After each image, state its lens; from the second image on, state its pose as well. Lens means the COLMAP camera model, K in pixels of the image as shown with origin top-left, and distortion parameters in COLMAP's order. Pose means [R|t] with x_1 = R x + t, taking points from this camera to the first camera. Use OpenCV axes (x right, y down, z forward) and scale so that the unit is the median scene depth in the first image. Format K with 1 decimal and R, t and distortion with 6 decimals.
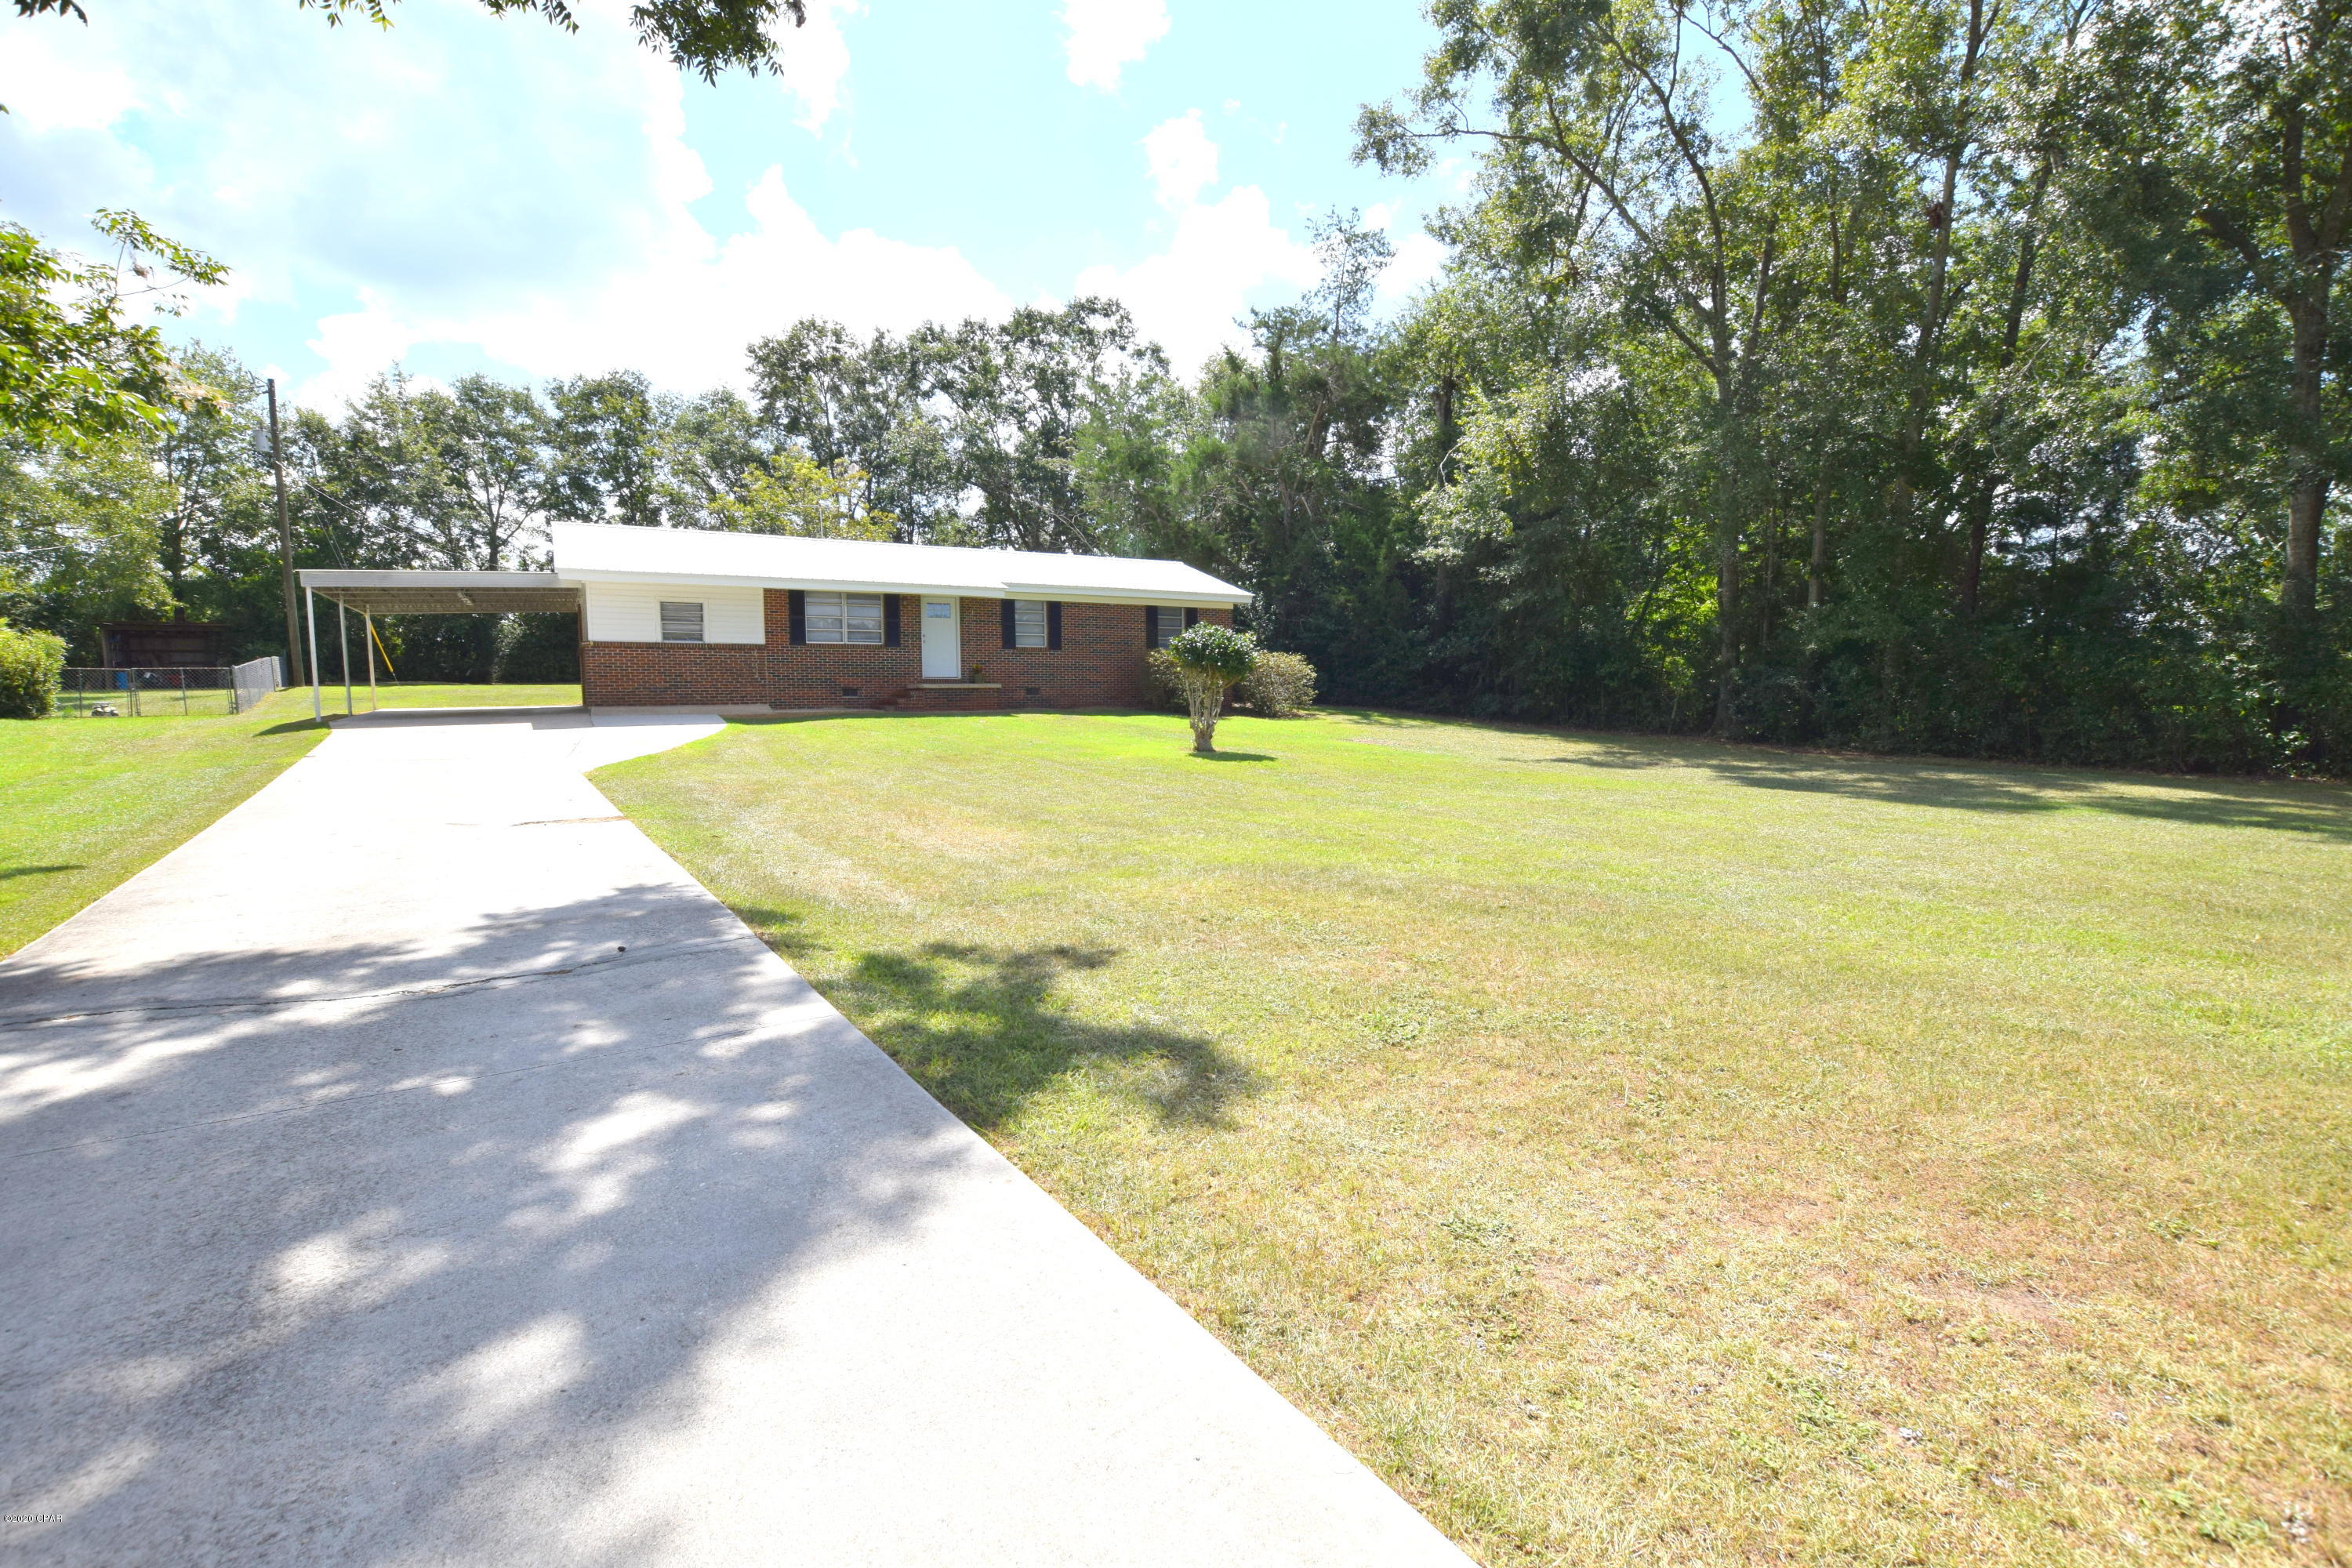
lens RADIAL K [[901.4, 0, 1177.1], [0, 901.4, 681.3], [0, 0, 1]] dist [-0.011470, -0.000068]
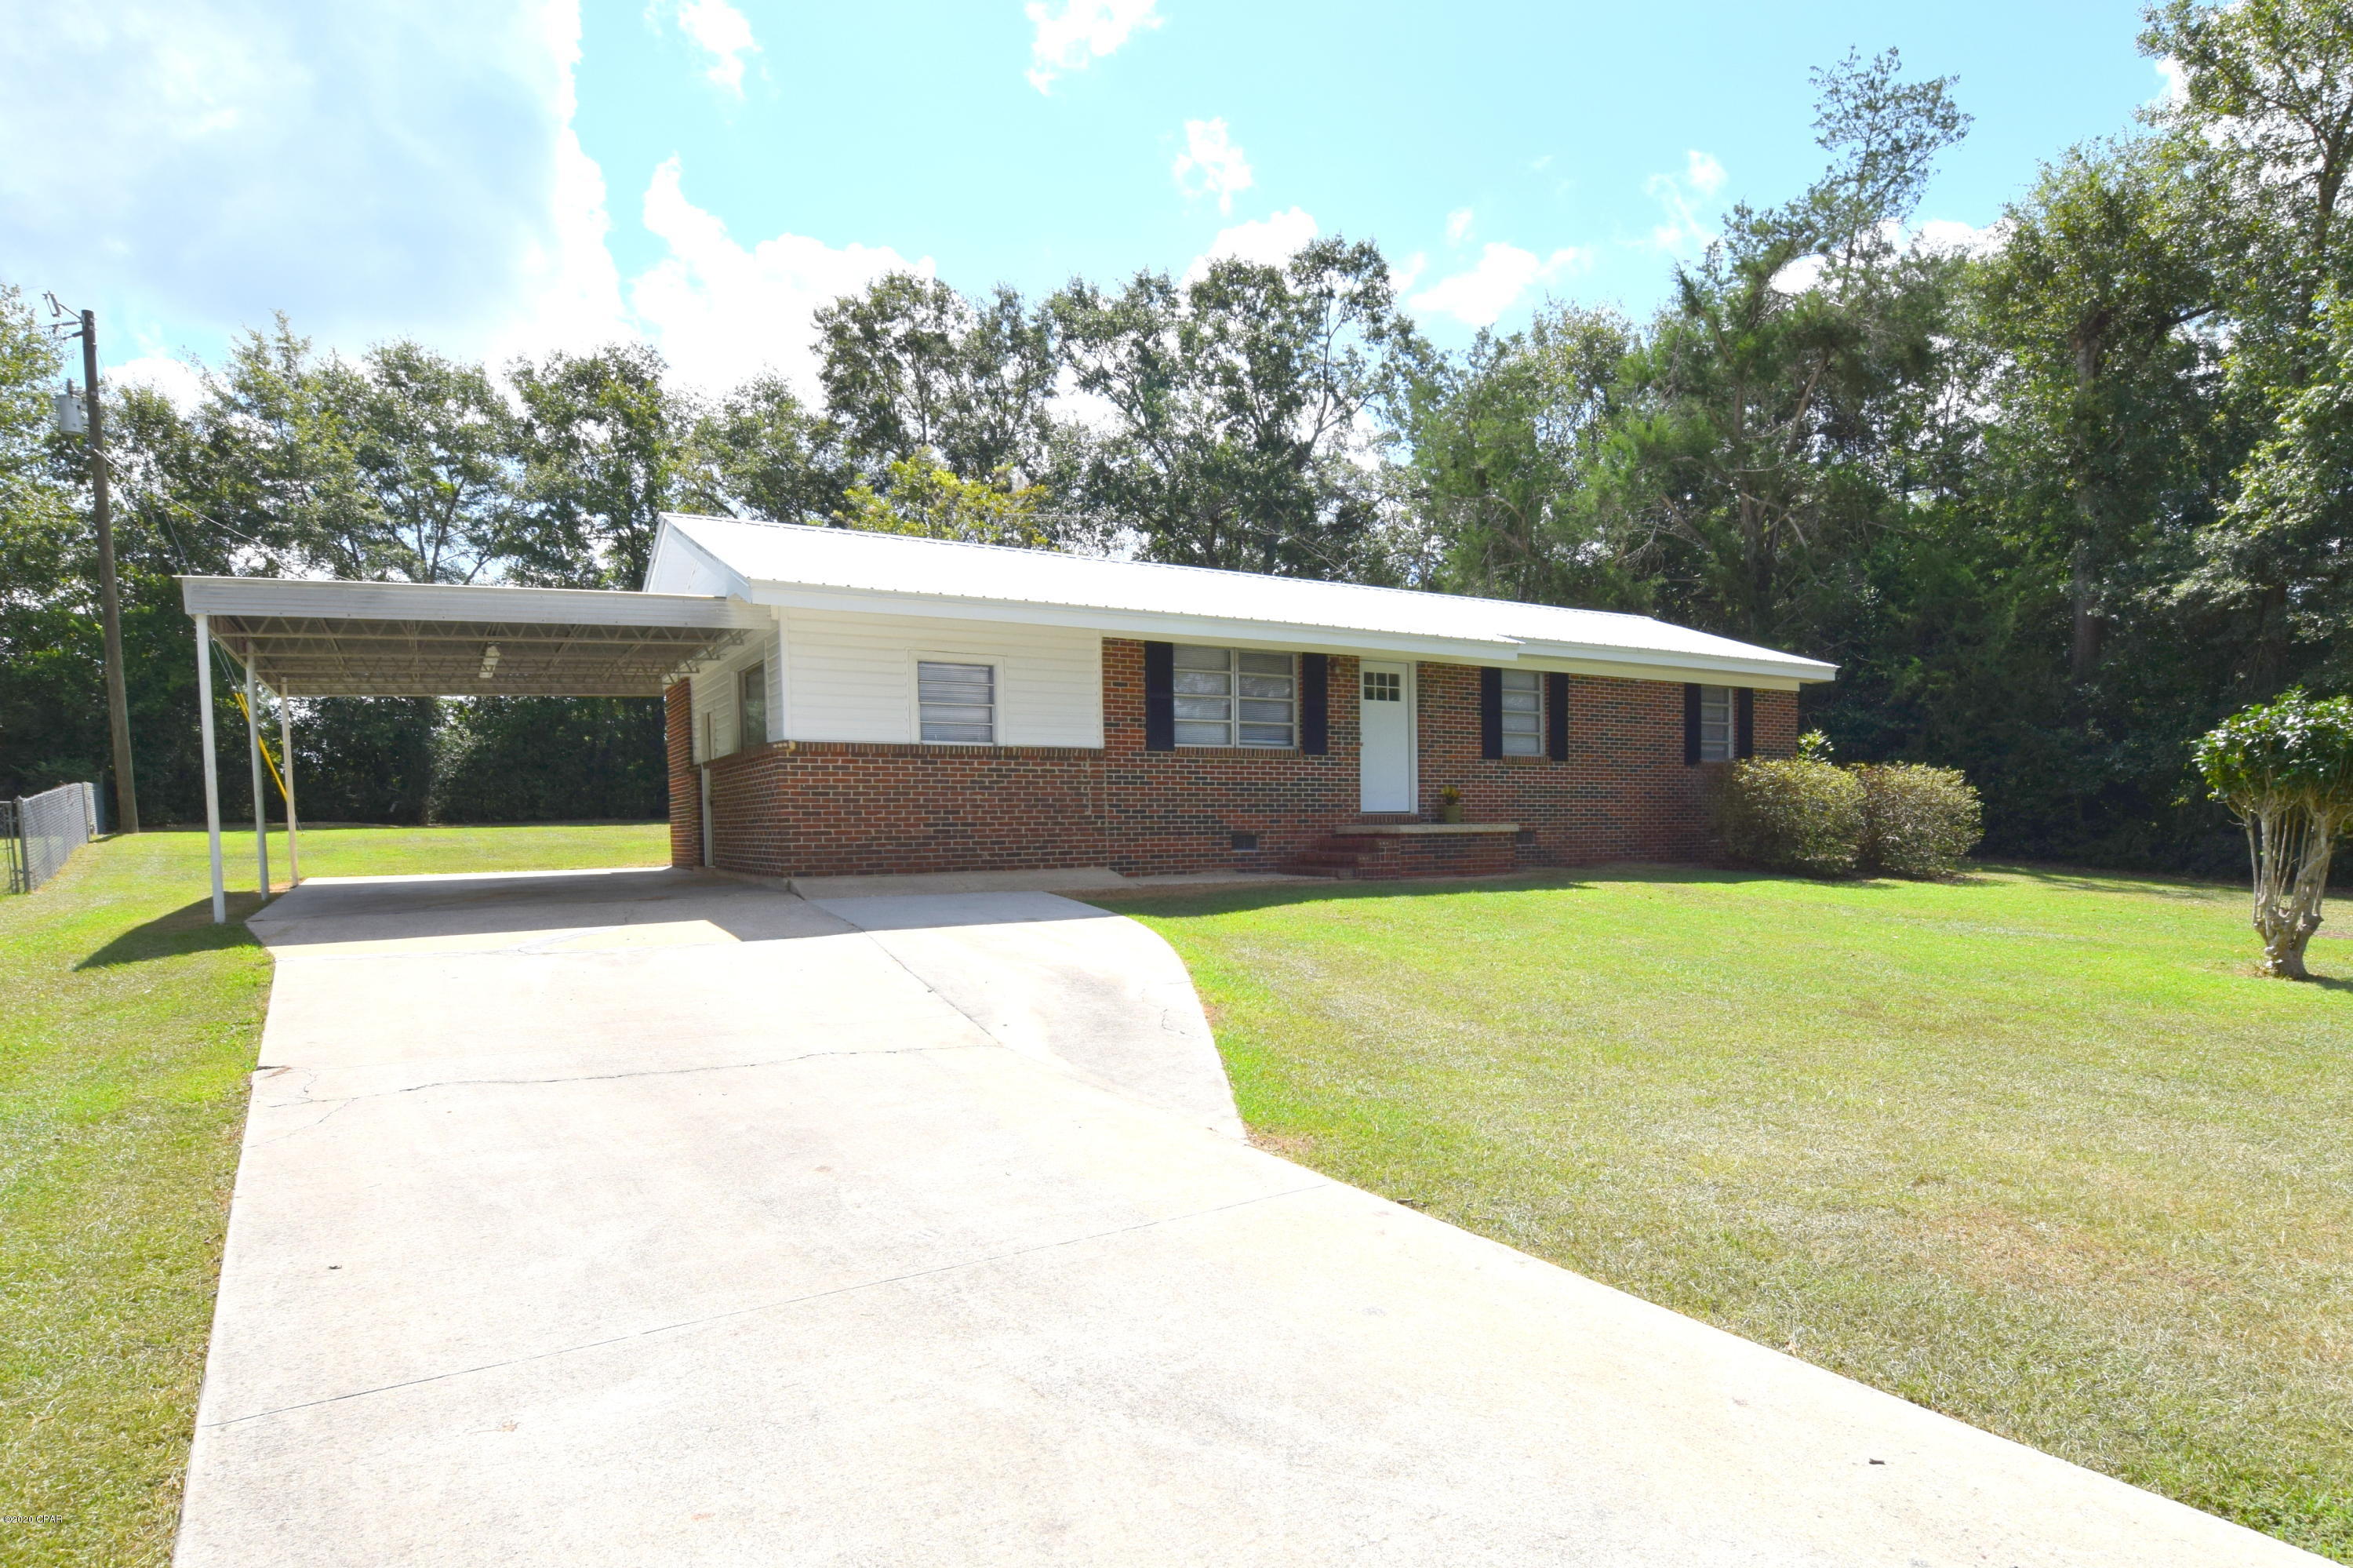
lens RADIAL K [[1050.3, 0, 1144.3], [0, 1050.3, 791.1], [0, 0, 1]] dist [-0.009758, -0.000136]
pose [[0.999837, -0.005418, 0.017196, -0.285240], [0.005769, 0.999775, -0.020425, -0.003307], [-0.017082, 0.020521, 0.999643, 0.263936]]
